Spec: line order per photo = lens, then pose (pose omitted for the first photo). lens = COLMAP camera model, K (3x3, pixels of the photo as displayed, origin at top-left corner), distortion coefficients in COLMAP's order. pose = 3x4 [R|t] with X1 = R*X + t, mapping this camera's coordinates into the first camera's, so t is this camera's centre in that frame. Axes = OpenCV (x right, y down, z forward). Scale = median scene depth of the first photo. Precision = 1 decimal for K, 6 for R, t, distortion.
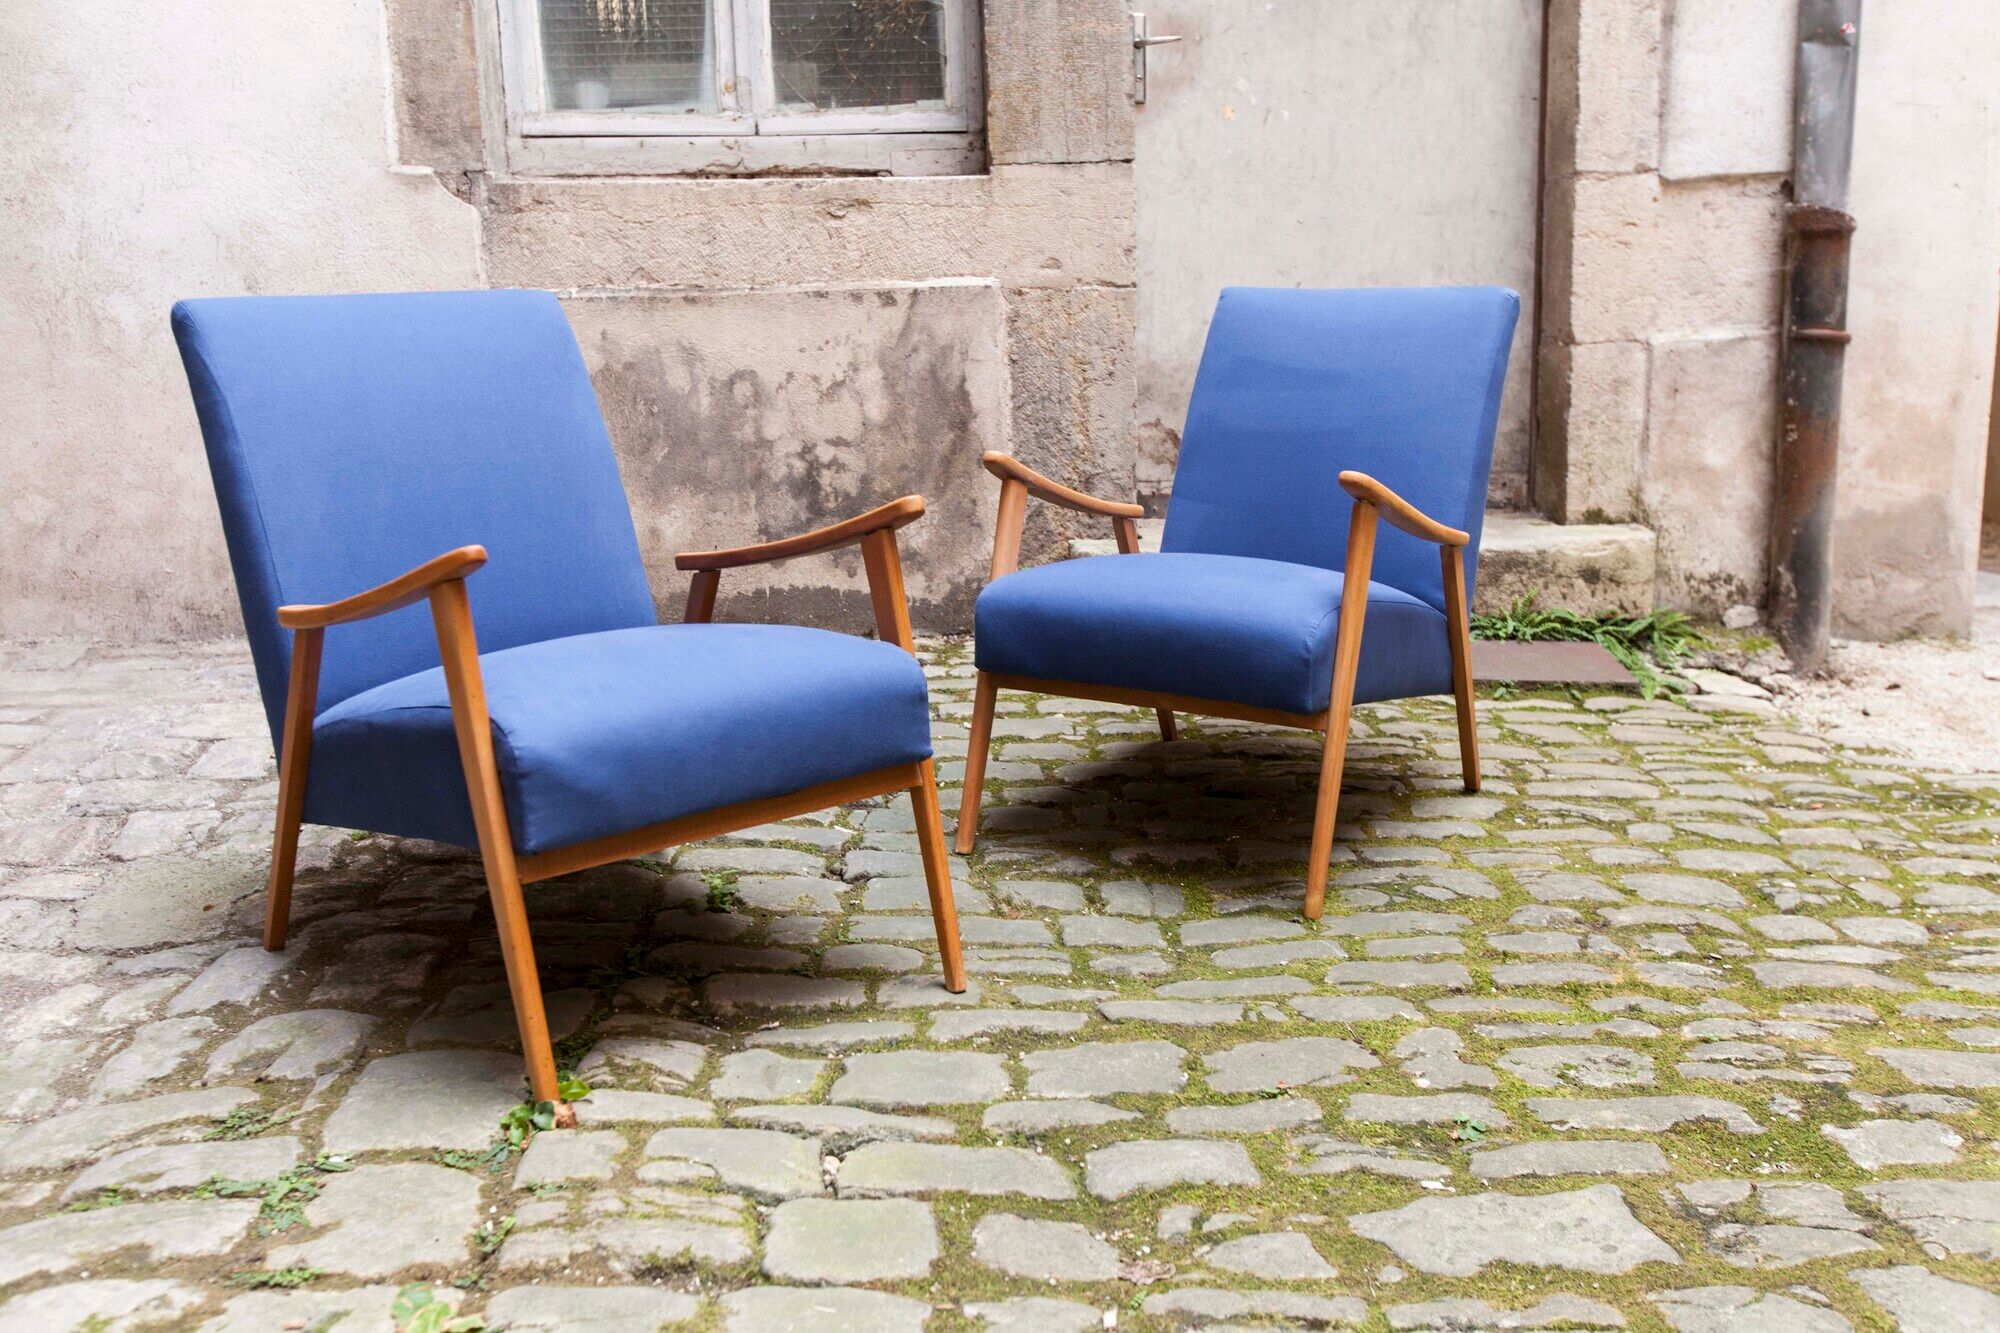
lens RADIAL K [[1798.6, 0, 1000.0], [0, 1798.6, 663.3], [0, 0, 1]] dist [0.006449, -0.014062]
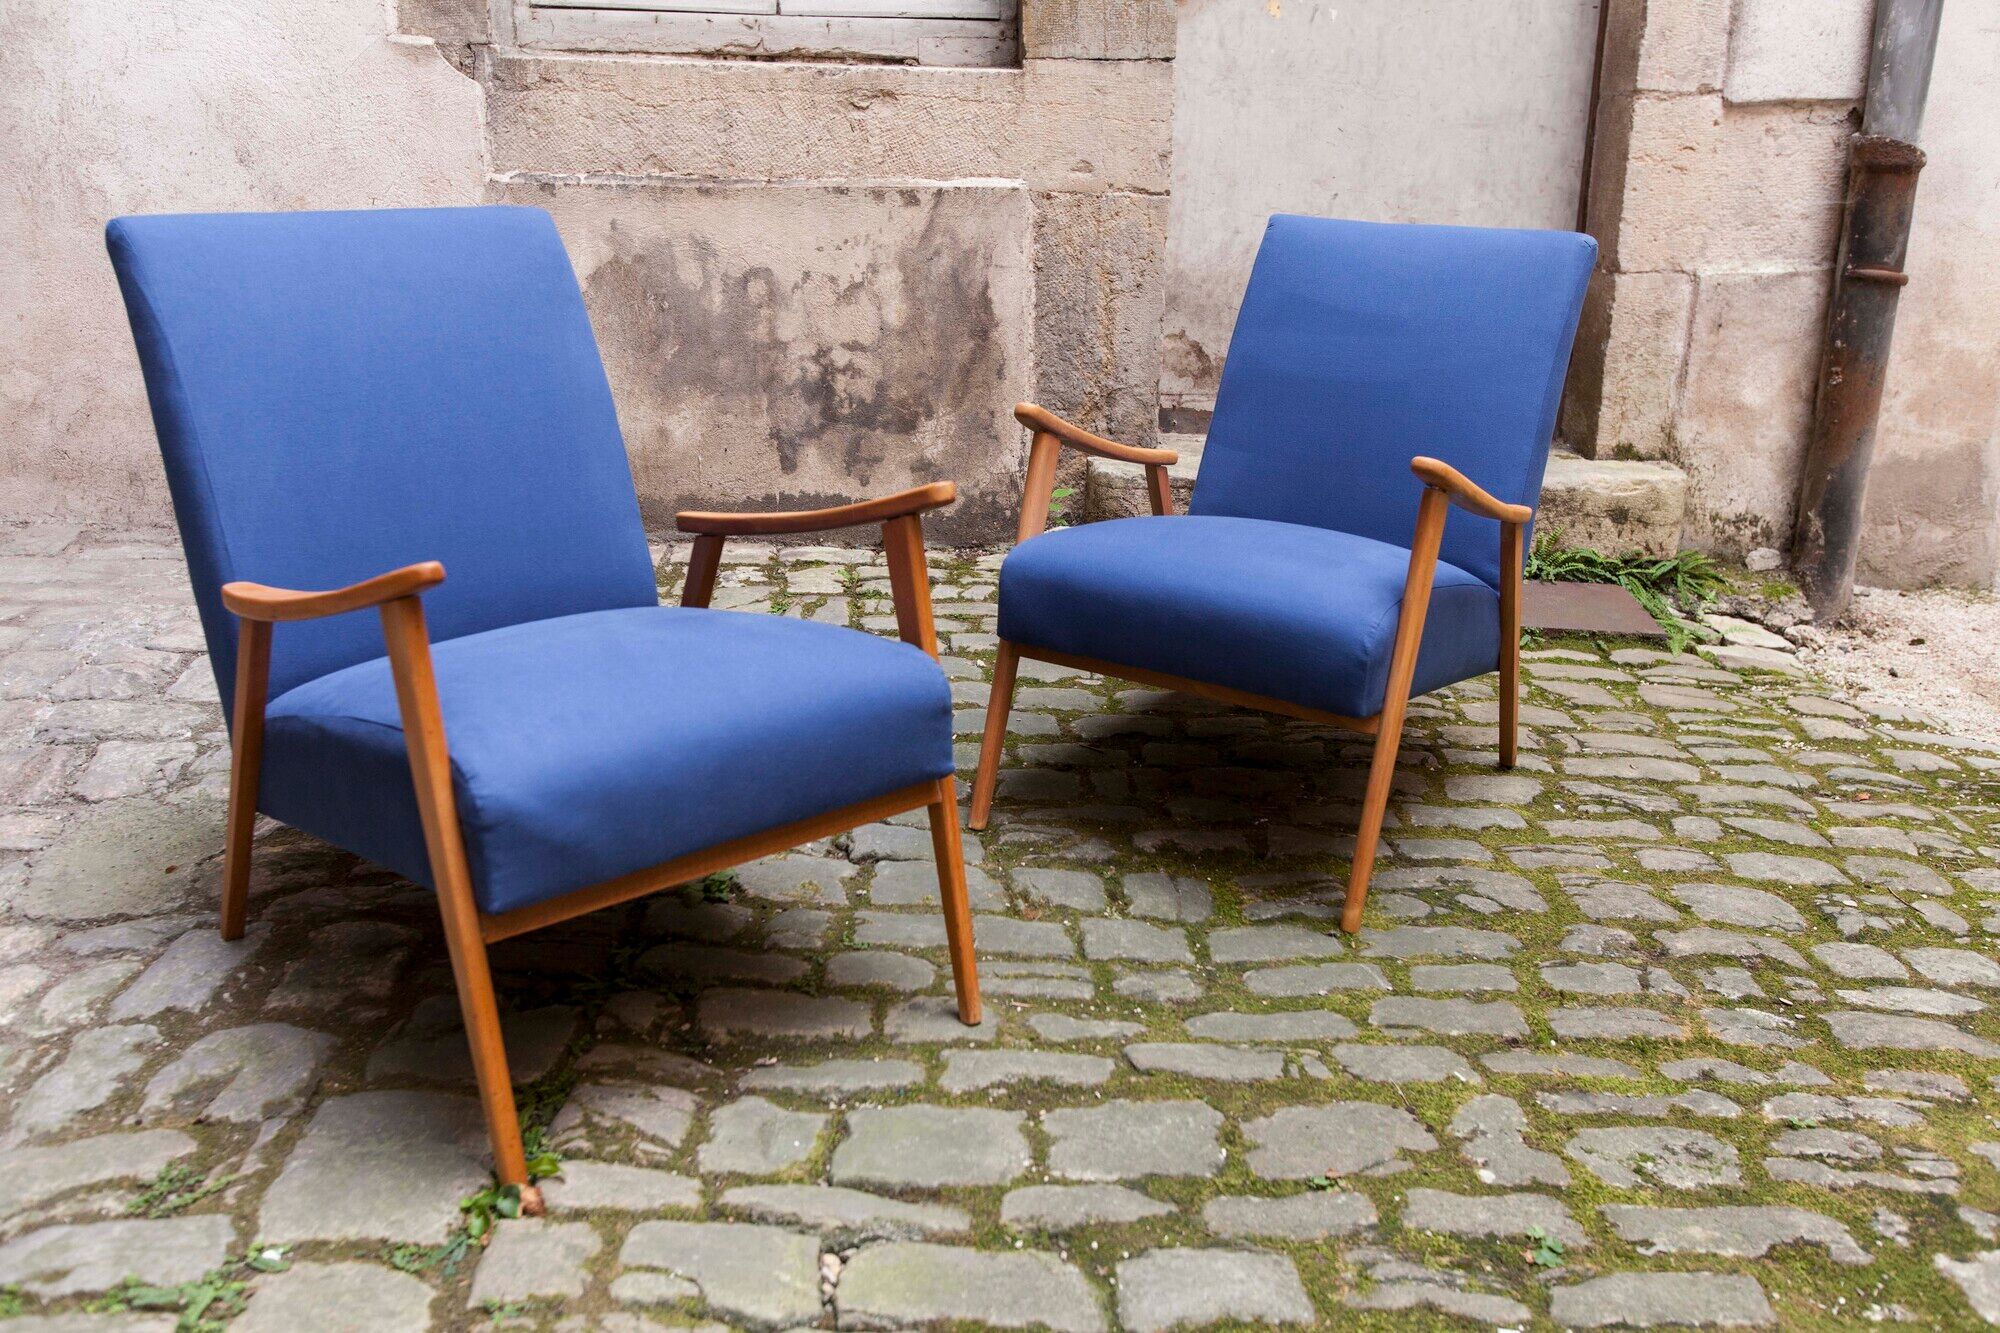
lens RADIAL K [[1652.6, 0, 998.2], [0, 1652.6, 667.9], [0, 0, 1]] dist [0.001249, 0.000040]
pose [[0.999263, 0.037681, 0.007257, -0.012873], [-0.038235, 0.993751, 0.104869, -0.048532], [-0.003260, -0.105069, 0.994460, 0.099597]]
